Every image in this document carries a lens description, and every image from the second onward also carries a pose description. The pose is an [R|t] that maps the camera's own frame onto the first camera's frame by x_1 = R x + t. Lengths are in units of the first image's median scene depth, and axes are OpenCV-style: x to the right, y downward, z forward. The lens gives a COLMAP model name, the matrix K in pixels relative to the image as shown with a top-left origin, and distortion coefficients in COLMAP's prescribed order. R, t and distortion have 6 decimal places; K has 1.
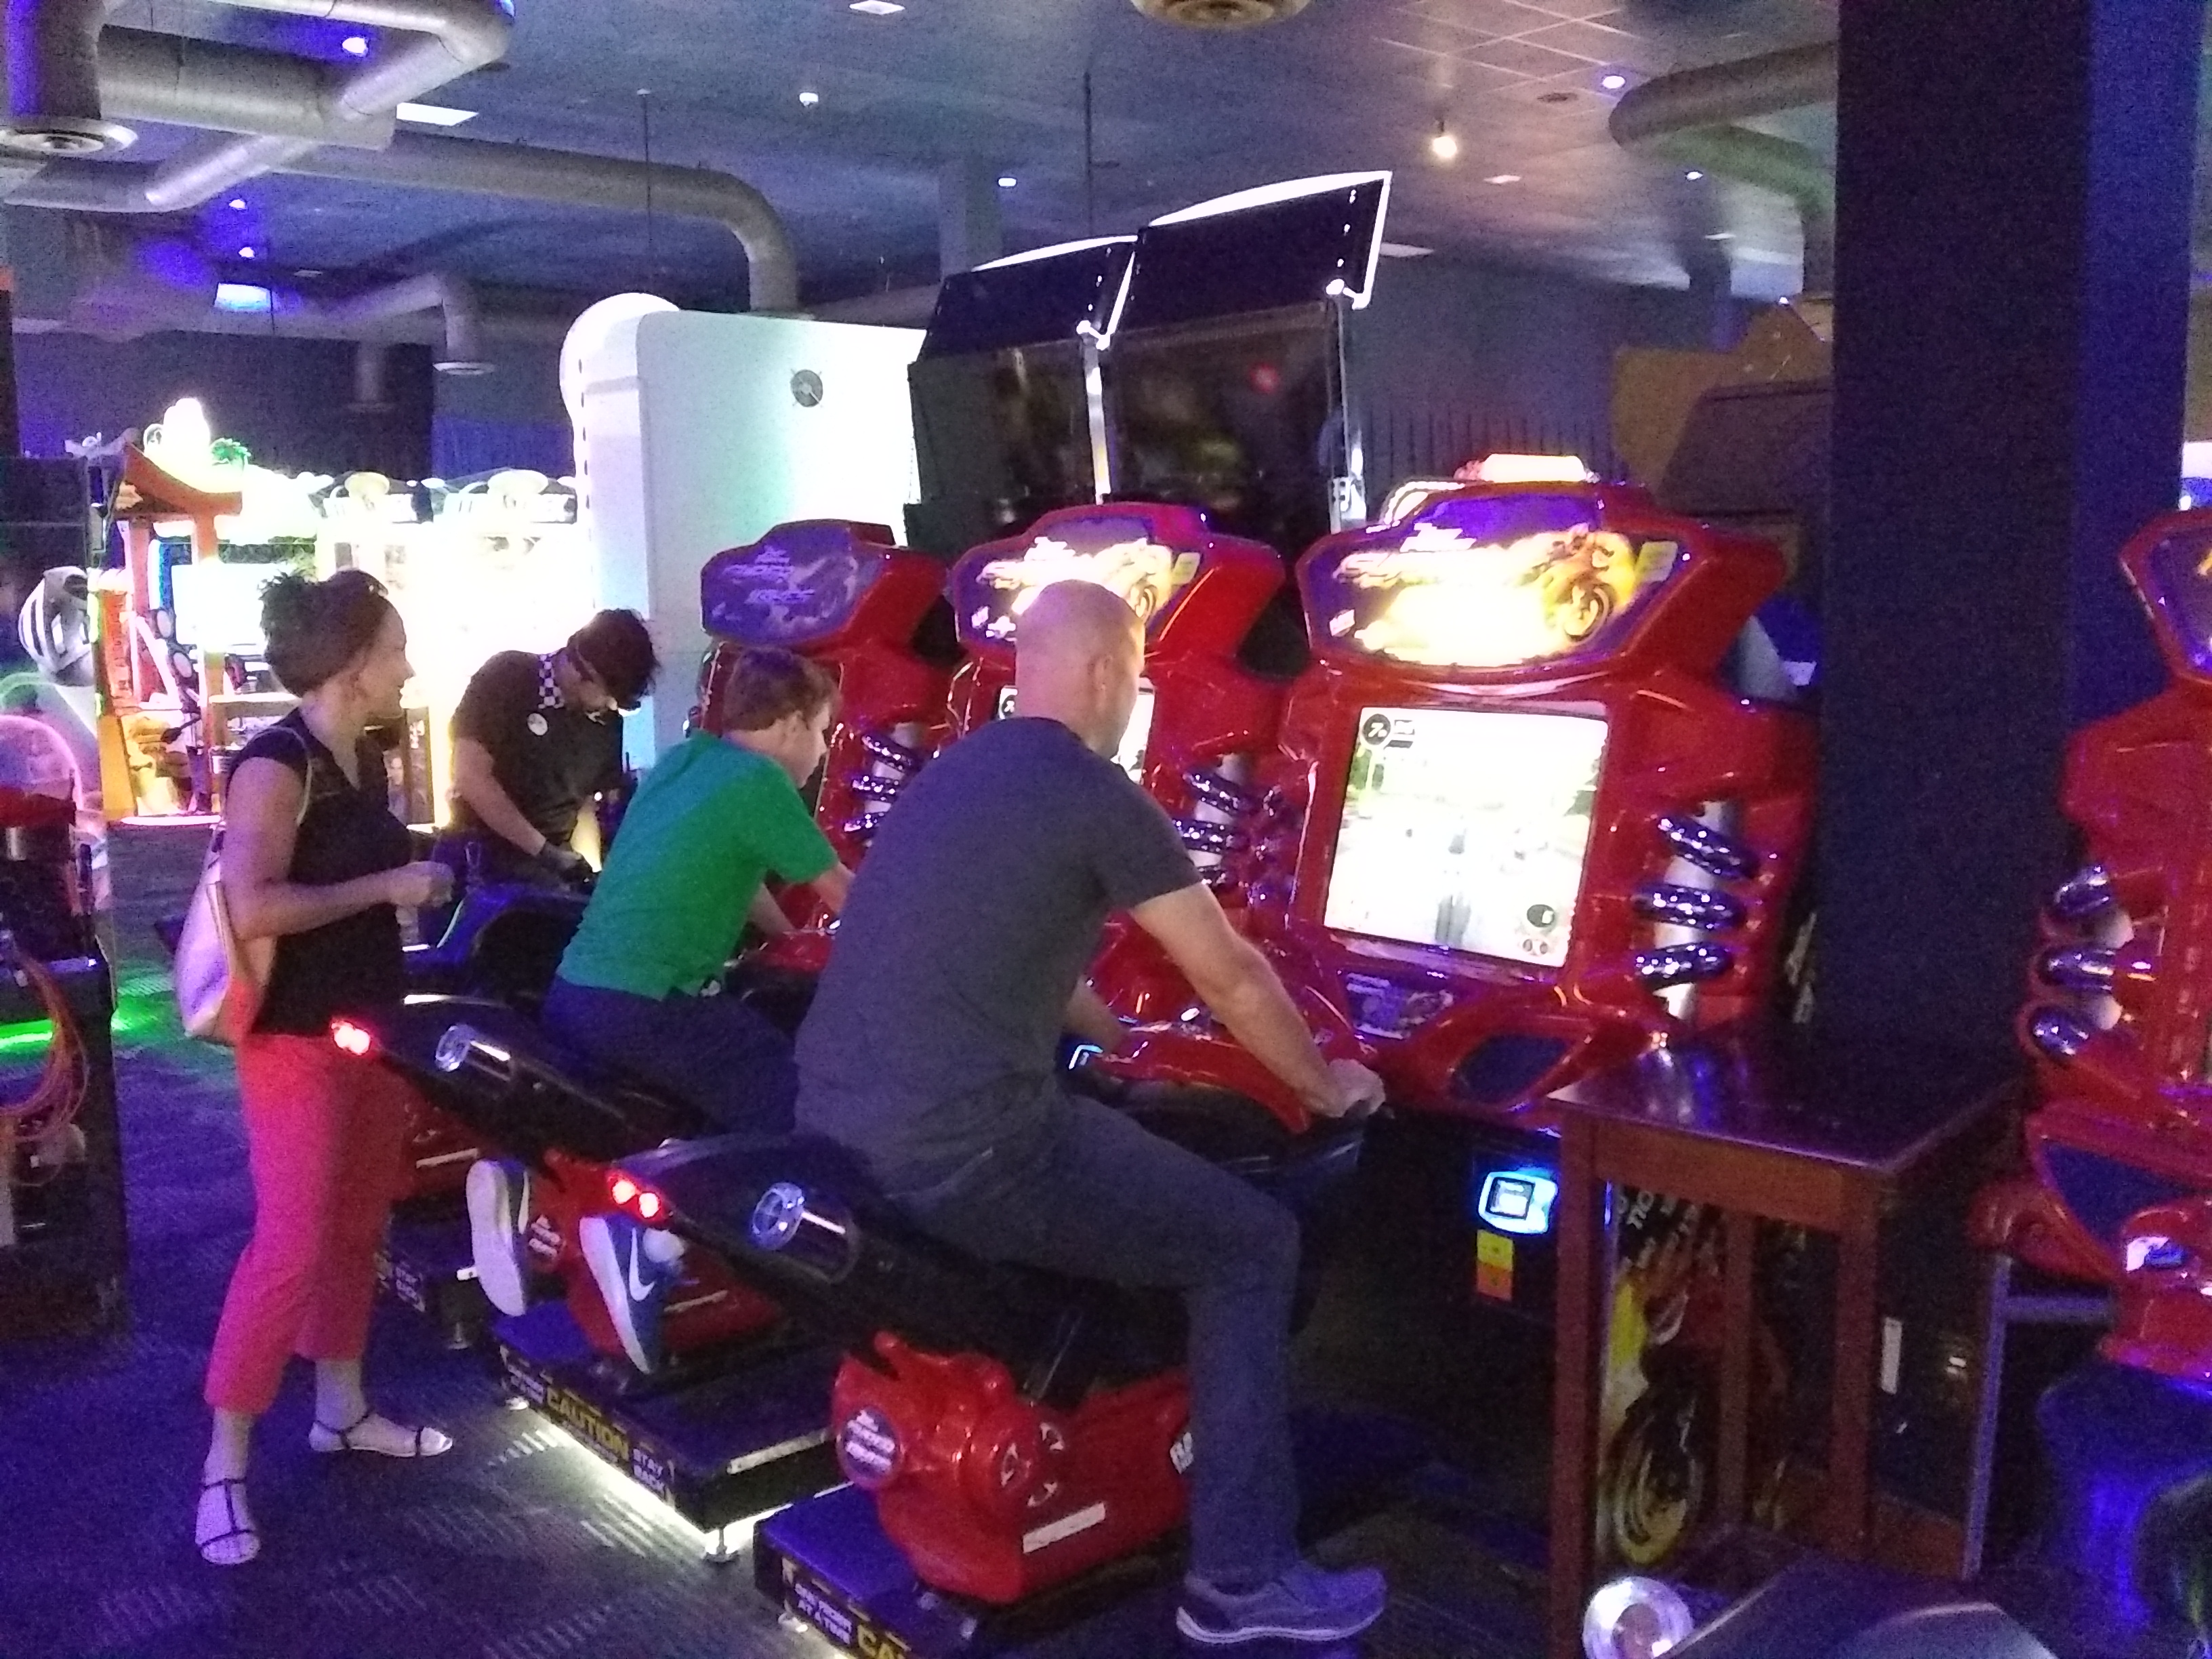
lens RADIAL K [[2034.0, 0, 1106.0], [0, 2034.0, 829.5], [0, 0, 1]] dist [0.001517, -0.078754]
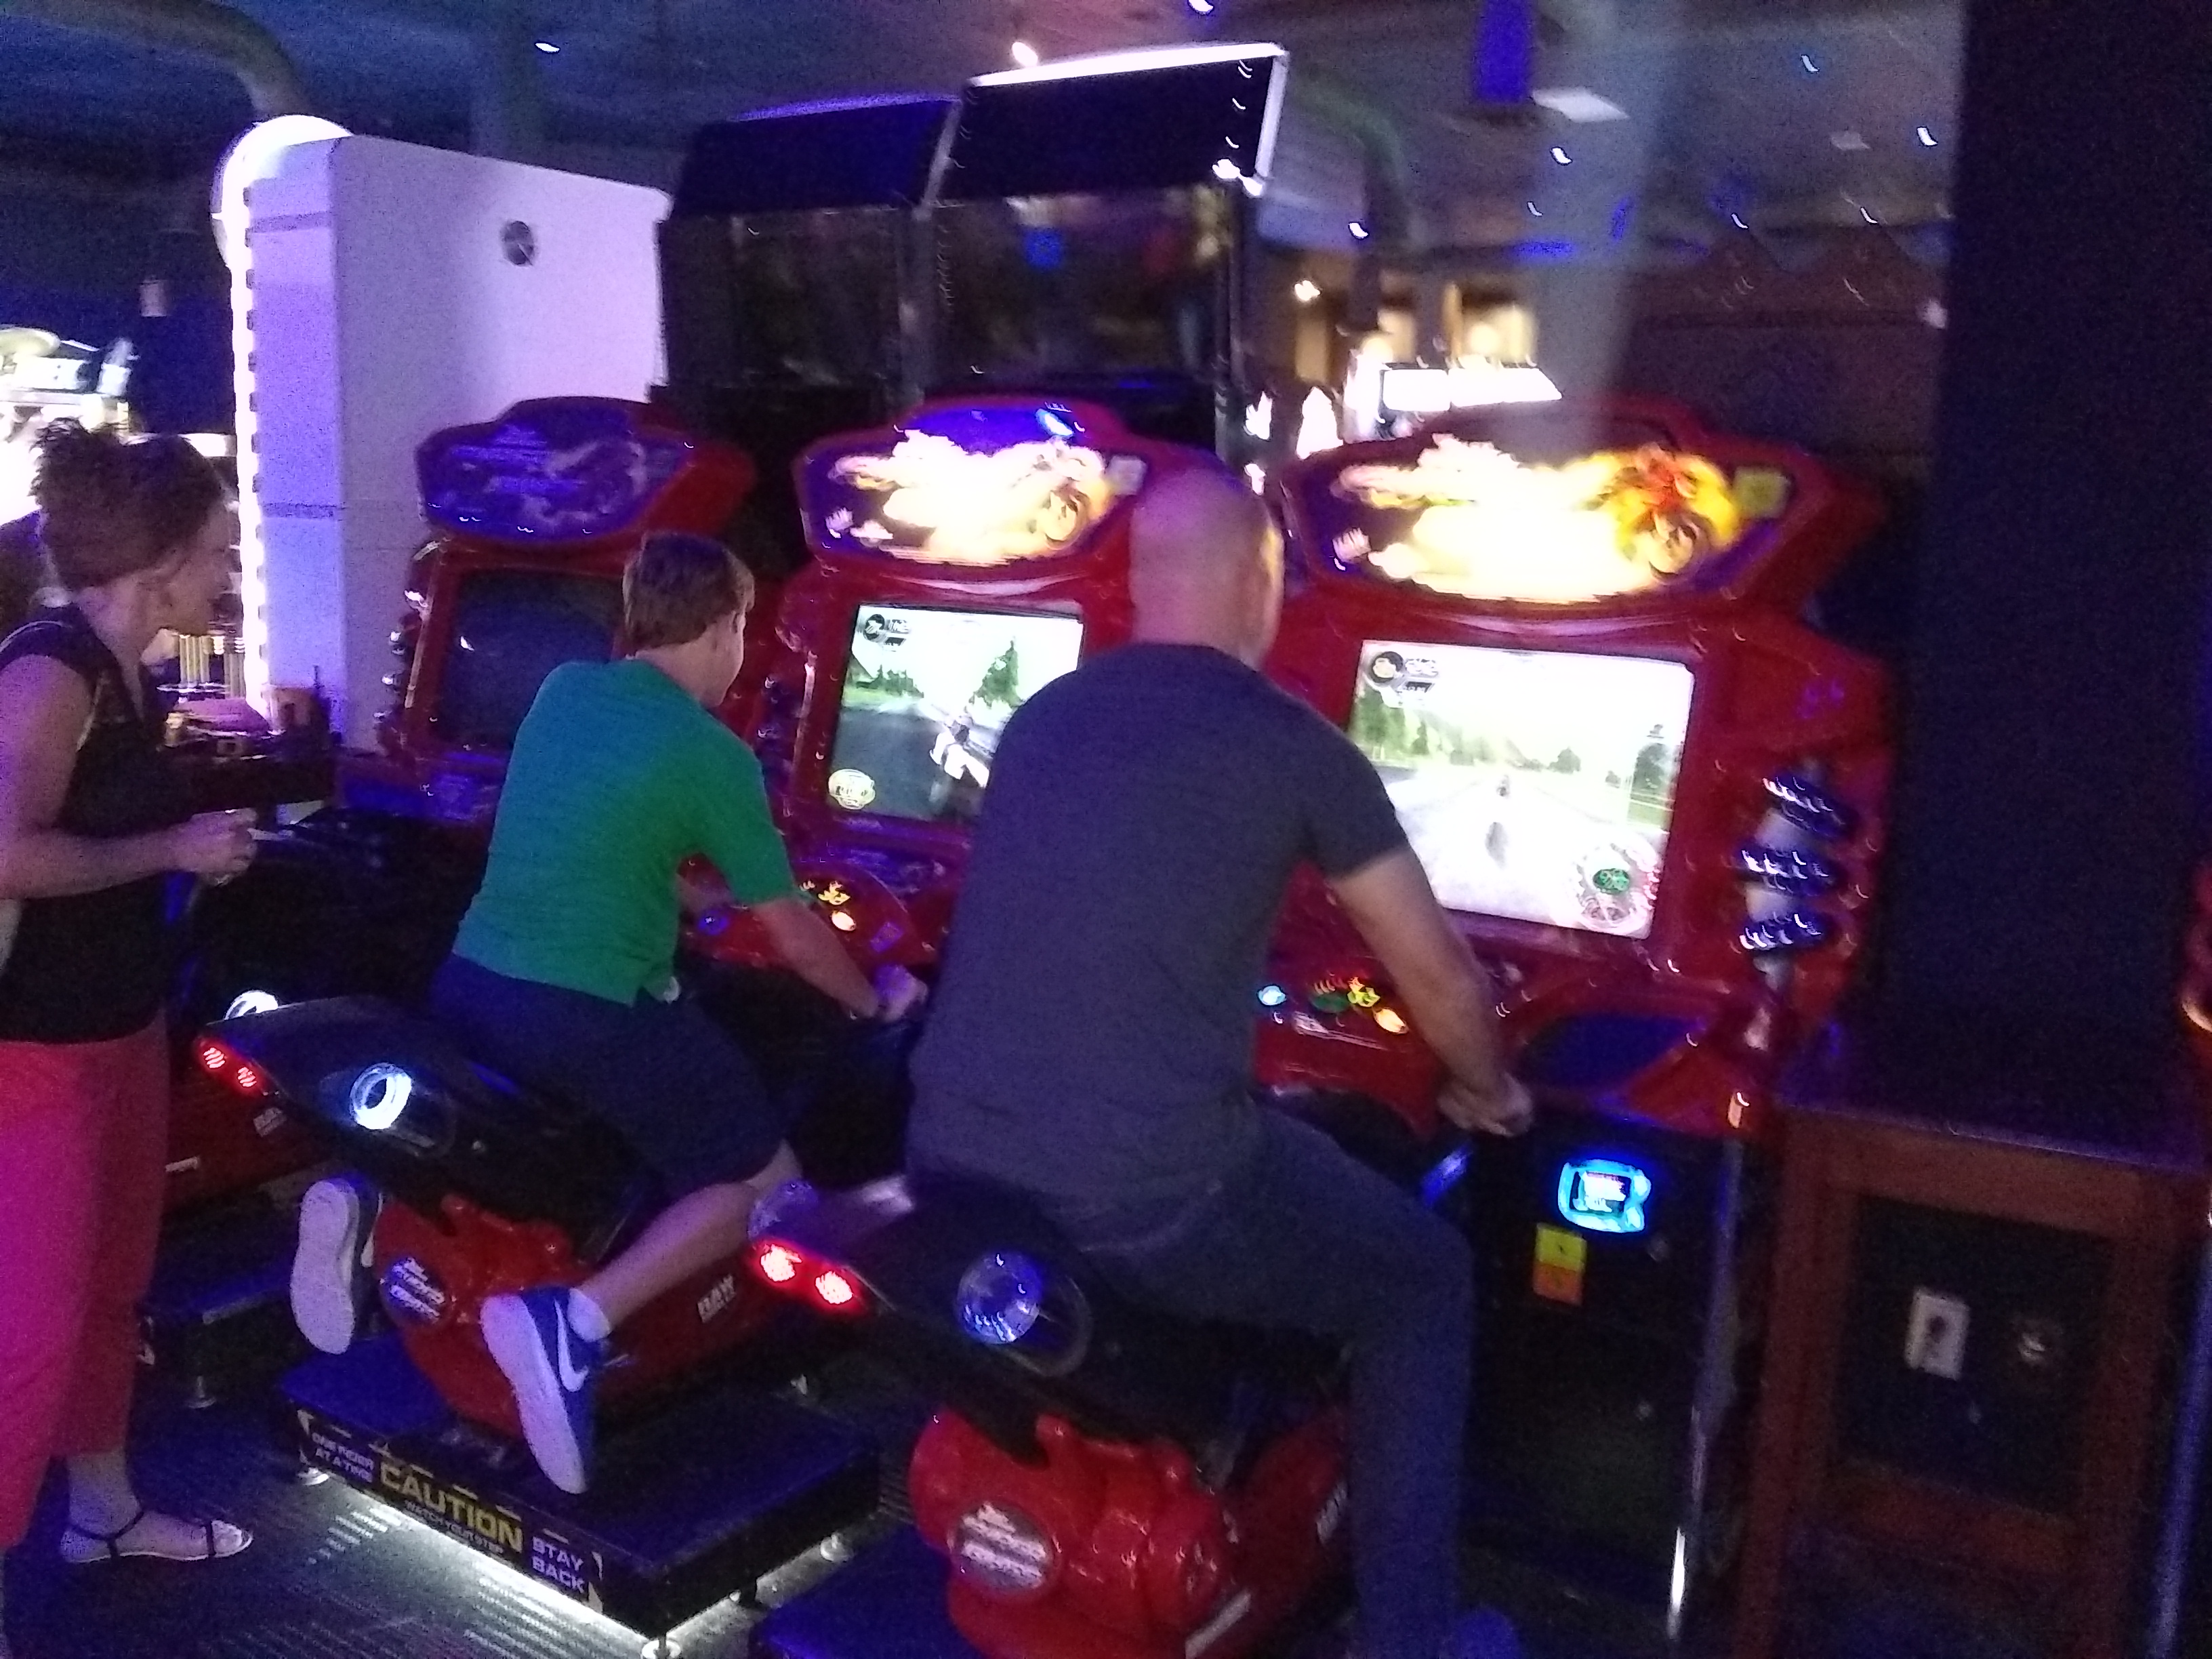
lens RADIAL K [[2028.5, 0, 1091.1], [0, 2028.5, 842.1], [0, 0, 1]] dist [-0.020438, -0.019320]
pose [[0.965014, 0.003097, 0.262178, -0.220676], [-0.014758, 0.998987, 0.042521, -0.008549], [-0.261781, -0.044902, 0.964082, 0.173028]]
